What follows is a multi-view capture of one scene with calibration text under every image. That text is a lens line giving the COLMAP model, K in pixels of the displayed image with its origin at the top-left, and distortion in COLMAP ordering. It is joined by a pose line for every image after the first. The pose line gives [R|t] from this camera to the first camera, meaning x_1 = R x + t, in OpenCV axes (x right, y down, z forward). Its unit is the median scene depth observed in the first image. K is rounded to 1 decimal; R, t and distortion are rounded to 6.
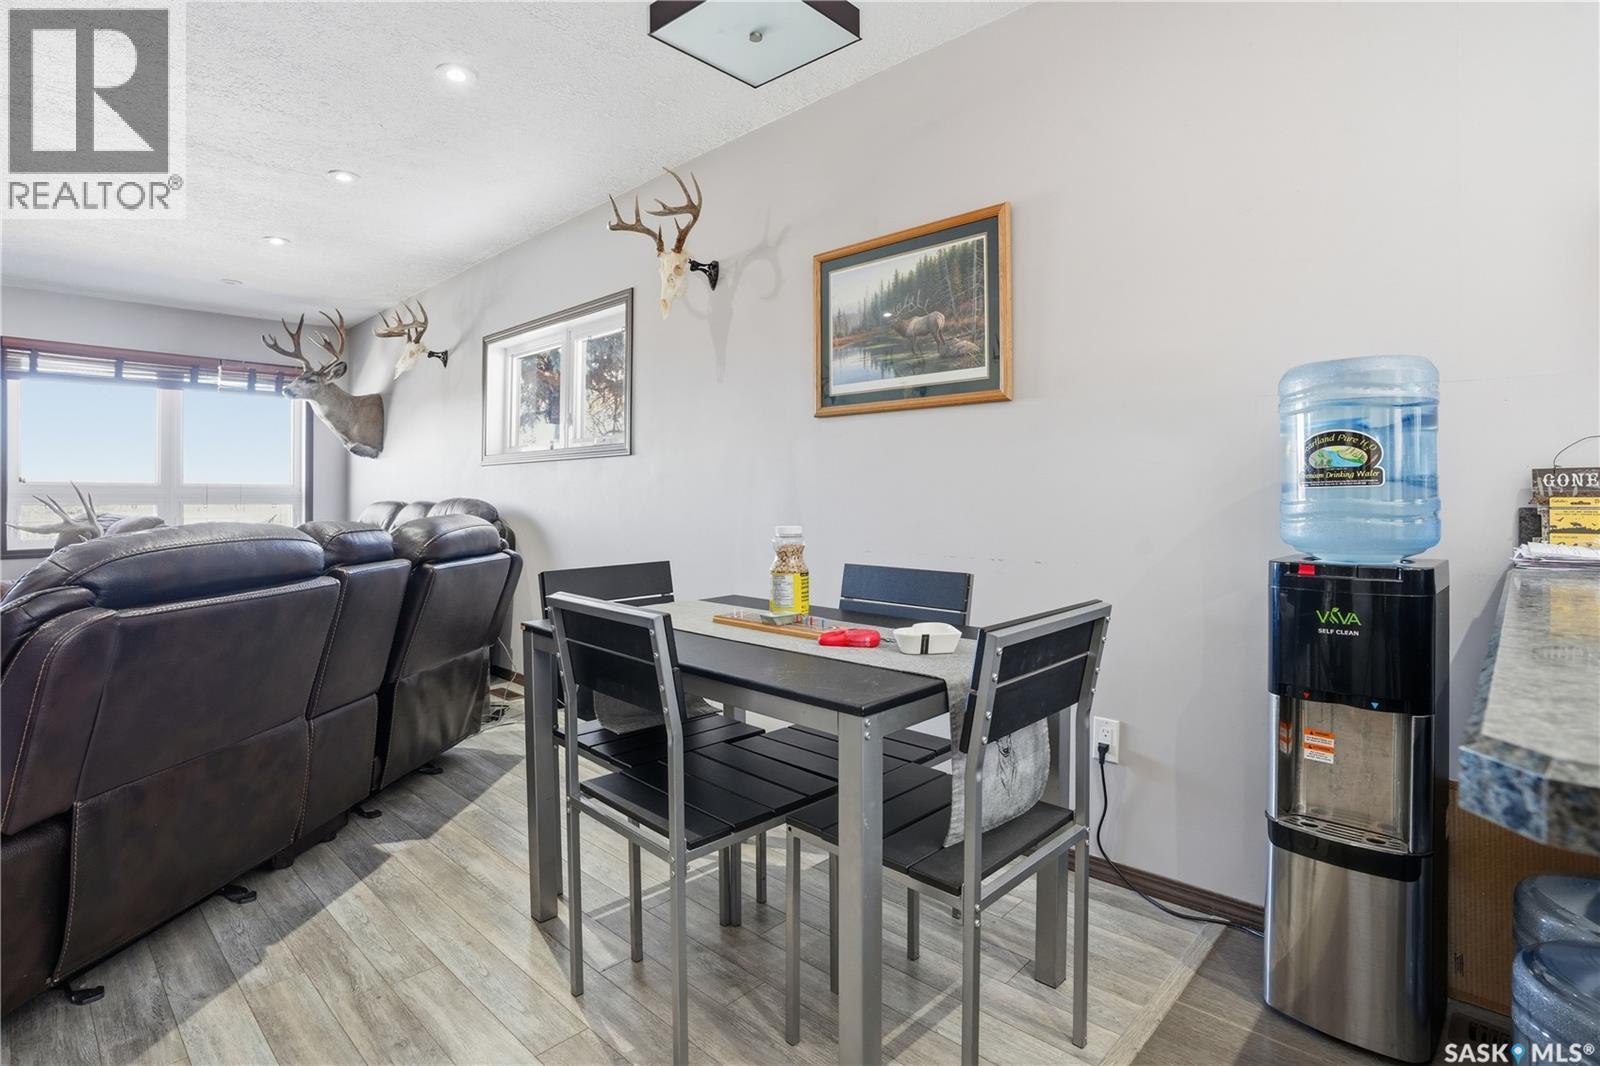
lens RADIAL K [[792.7, 0, 790.2], [0, 792.7, 504.8], [0, 0, 1]] dist [-0.074215, 0.040731]
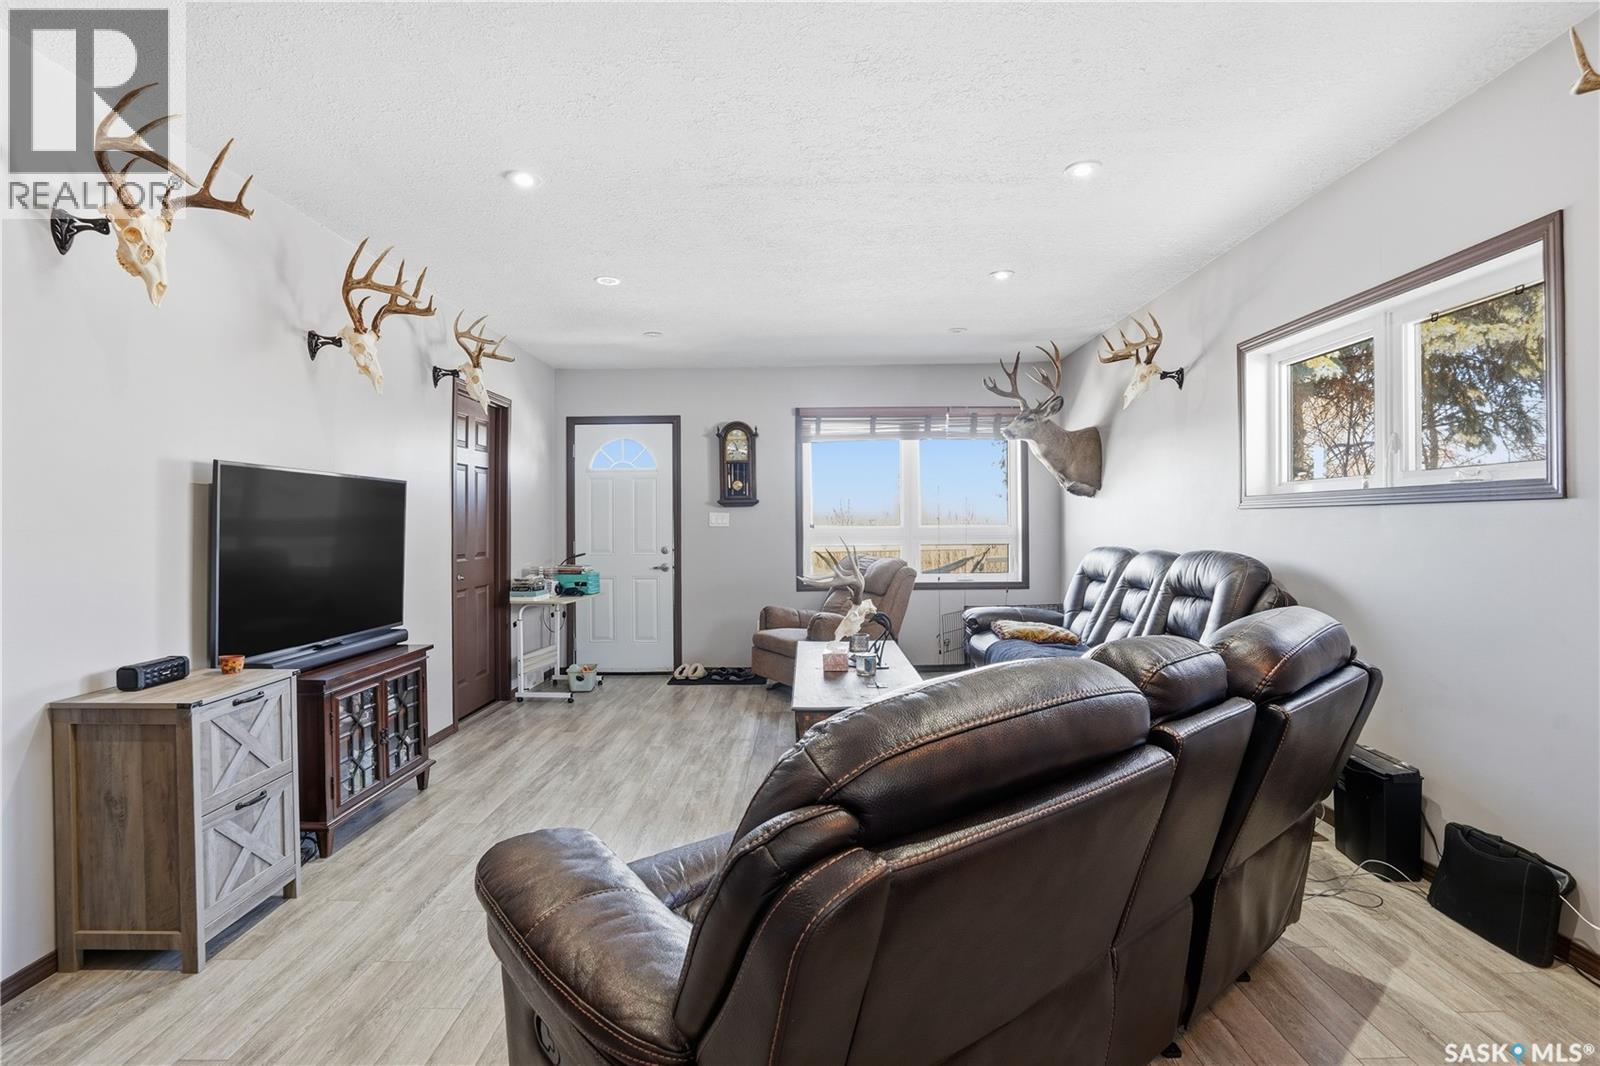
lens RADIAL K [[785.0, 0, 808.7], [0, 785.0, 518.4], [0, 0, 1]] dist [-0.080967, 0.038571]
pose [[0.697427, -0.012591, -0.716545, -0.126298], [0.005351, 0.999909, -0.012362, -0.028758], [0.716636, 0.004787, 0.697431, 0.138631]]
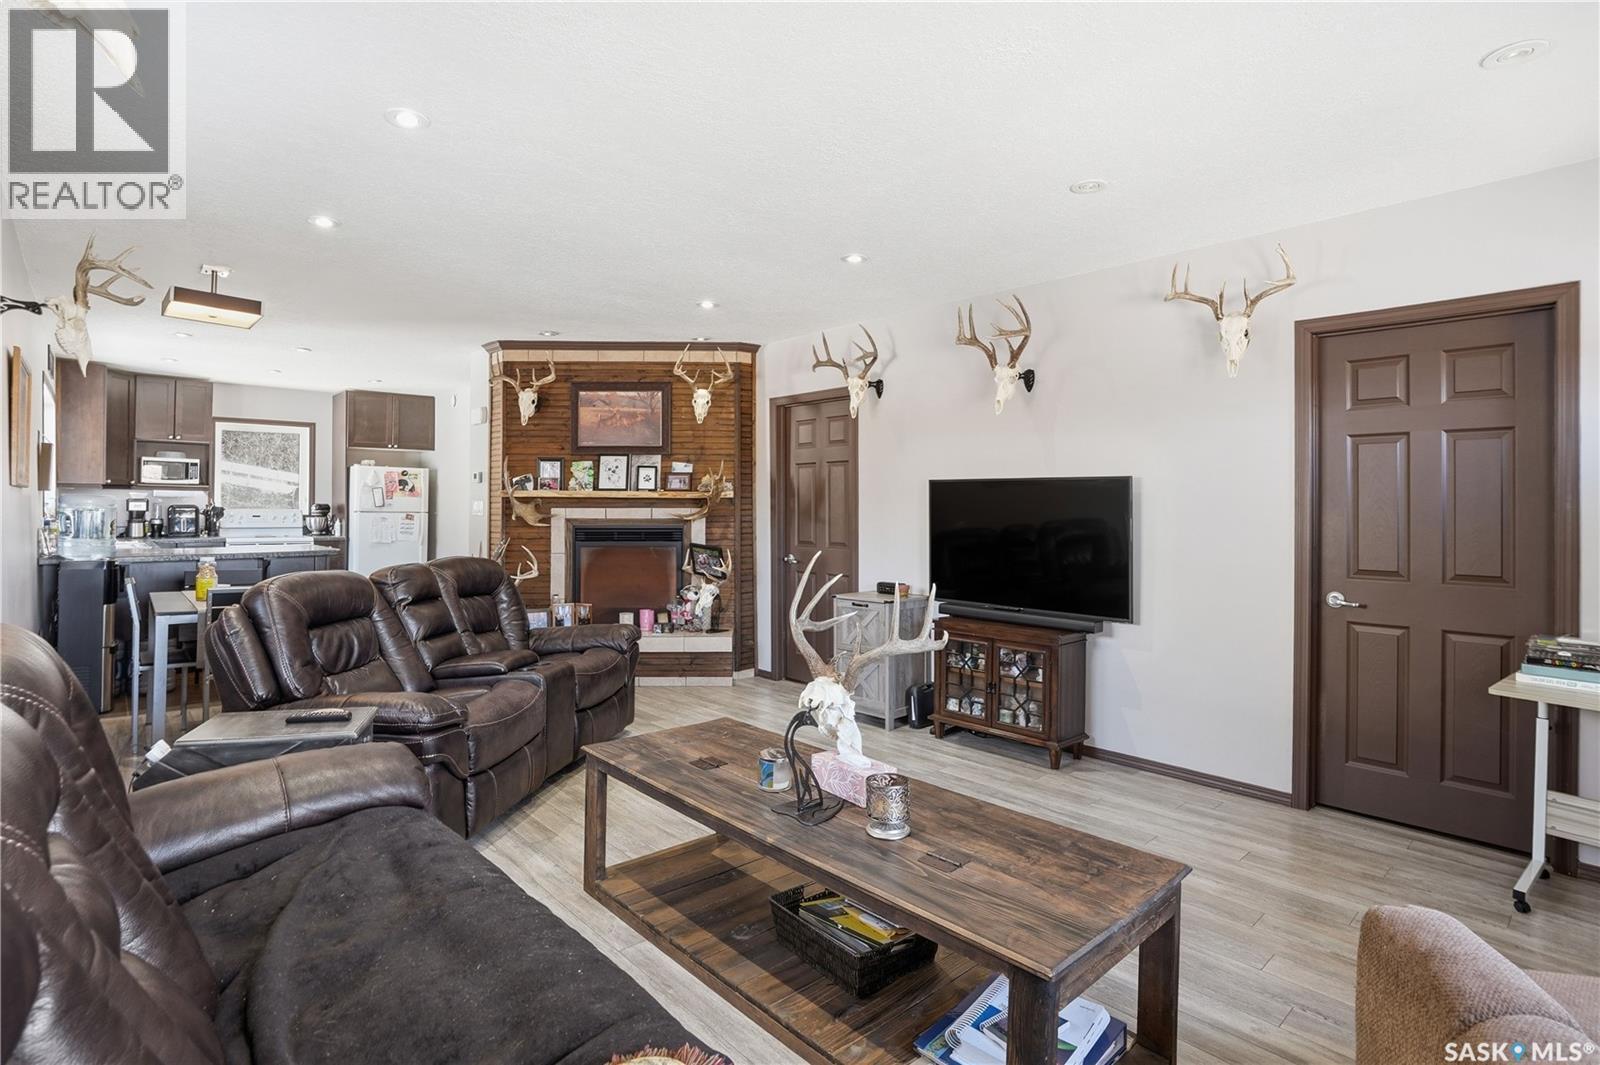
lens RADIAL K [[792.7, 0, 790.2], [0, 792.7, 504.3], [0, 0, 1]] dist [-0.074215, 0.040731]
pose [[-0.997256, -0.005681, 0.073817, -0.648701], [-0.004564, 0.999873, 0.015302, -0.059300], [-0.073895, 0.014923, -0.997154, 1.104938]]
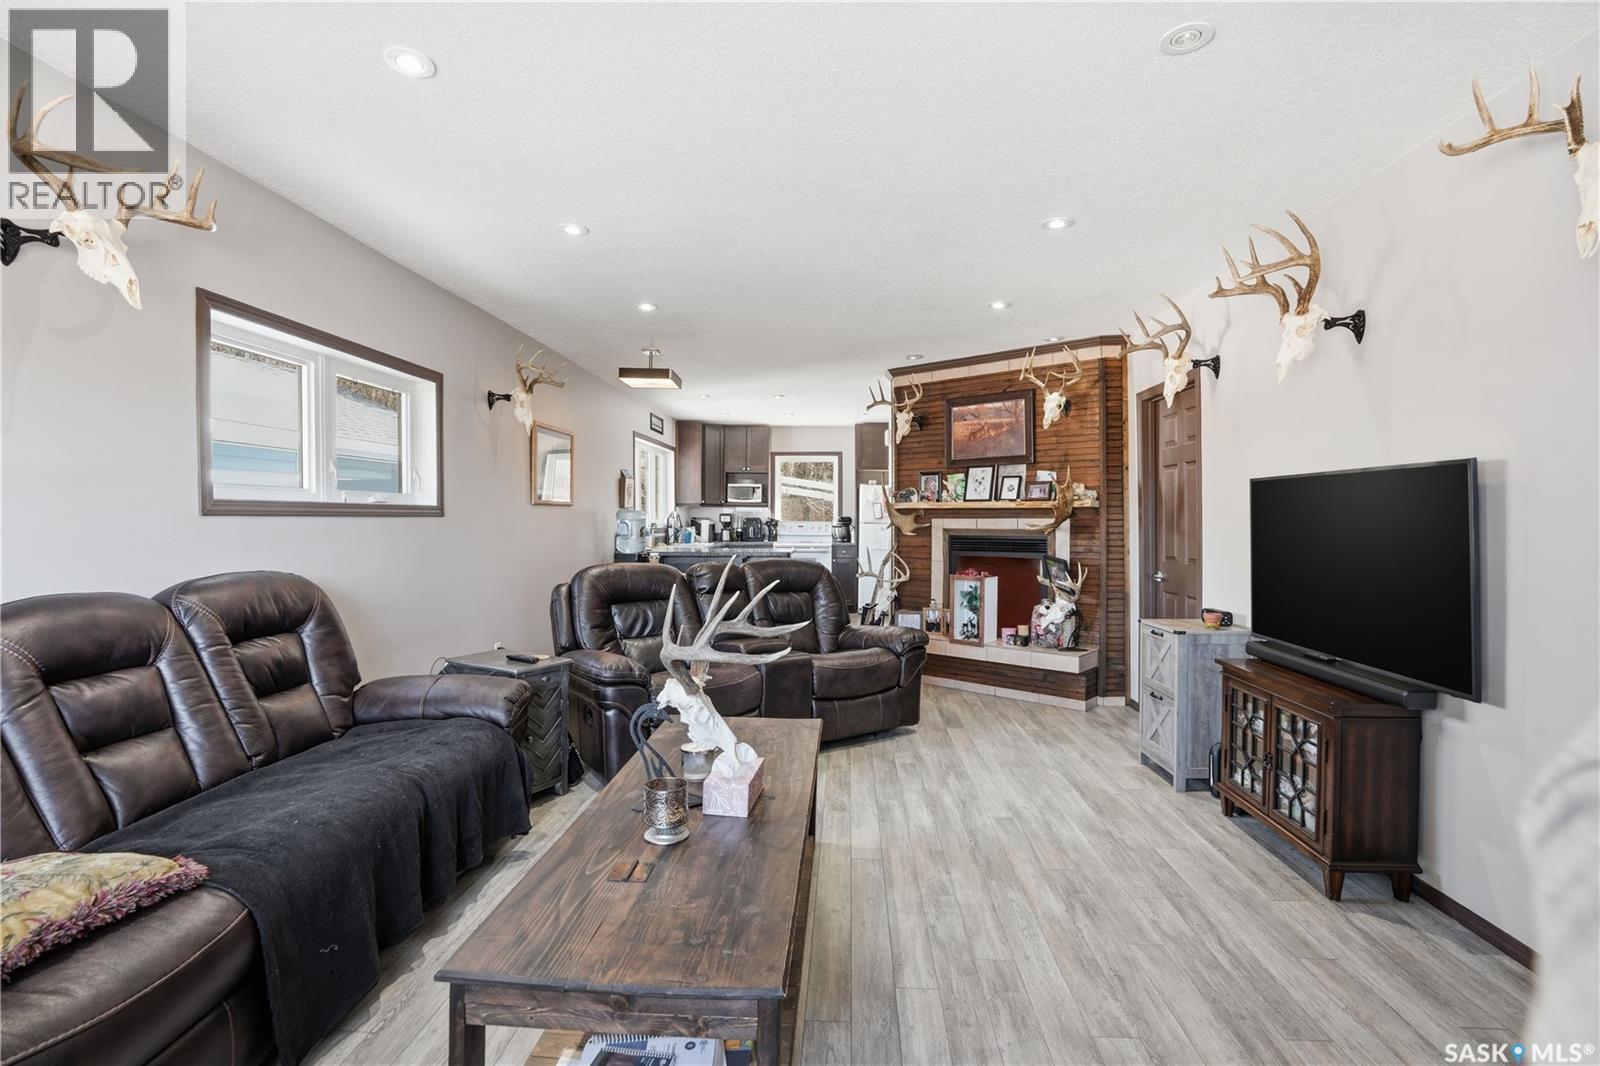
lens RADIAL K [[748.9, 0, 800.0], [0, 748.9, 533.0], [0, 0, 1]] dist [-0.035513, 0.000610]
pose [[-0.652772, -0.016990, 0.757364, -0.967926], [0.010931, 0.999433, 0.031842, -0.052020], [-0.757475, 0.029064, -0.652217, 0.913258]]
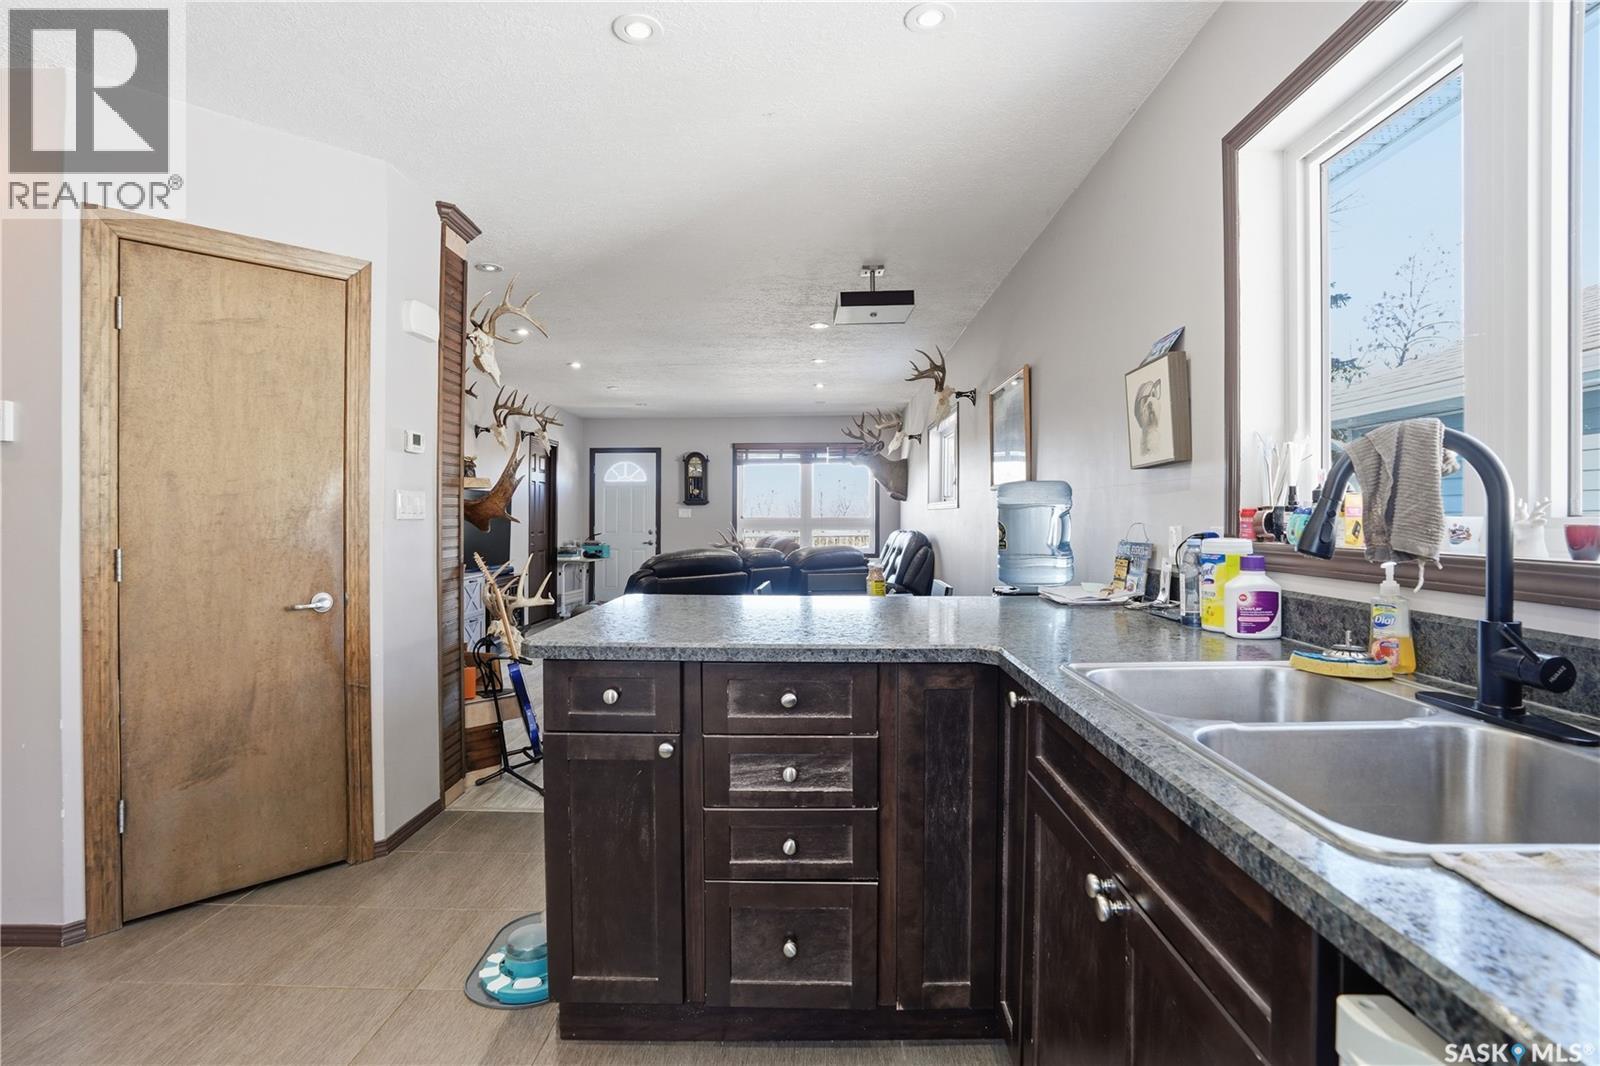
lens RADIAL K [[792.7, 0, 790.2], [0, 792.7, 504.8], [0, 0, 1]] dist [-0.074215, 0.040731]
pose [[0.664759, -0.014223, -0.746922, 0.535058], [-0.002274, 0.999776, -0.021062, -0.022577], [0.747054, 0.015700, 0.664578, -0.215380]]
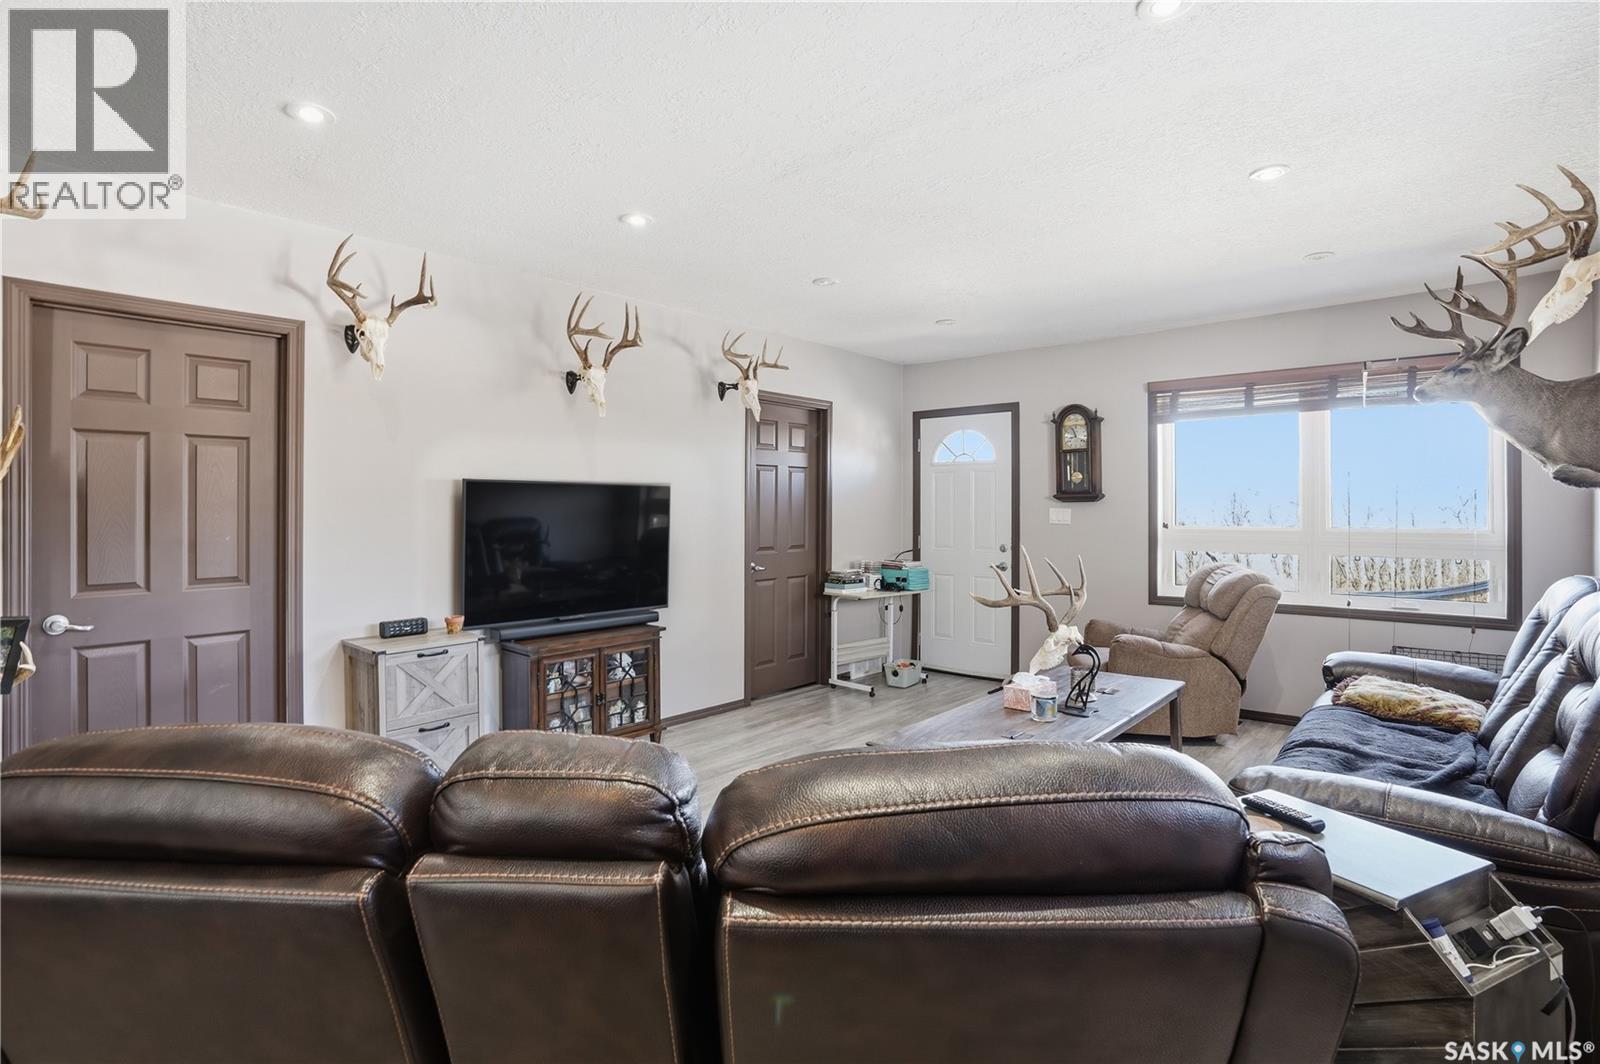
lens RADIAL K [[792.7, 0, 790.2], [0, 792.7, 503.8], [0, 0, 1]] dist [-0.074215, 0.040731]
pose [[0.047050, -0.008588, -0.998856, -0.030899], [-0.005828, 0.999944, -0.008872, -0.047492], [0.998876, 0.006239, 0.046998, 0.462085]]
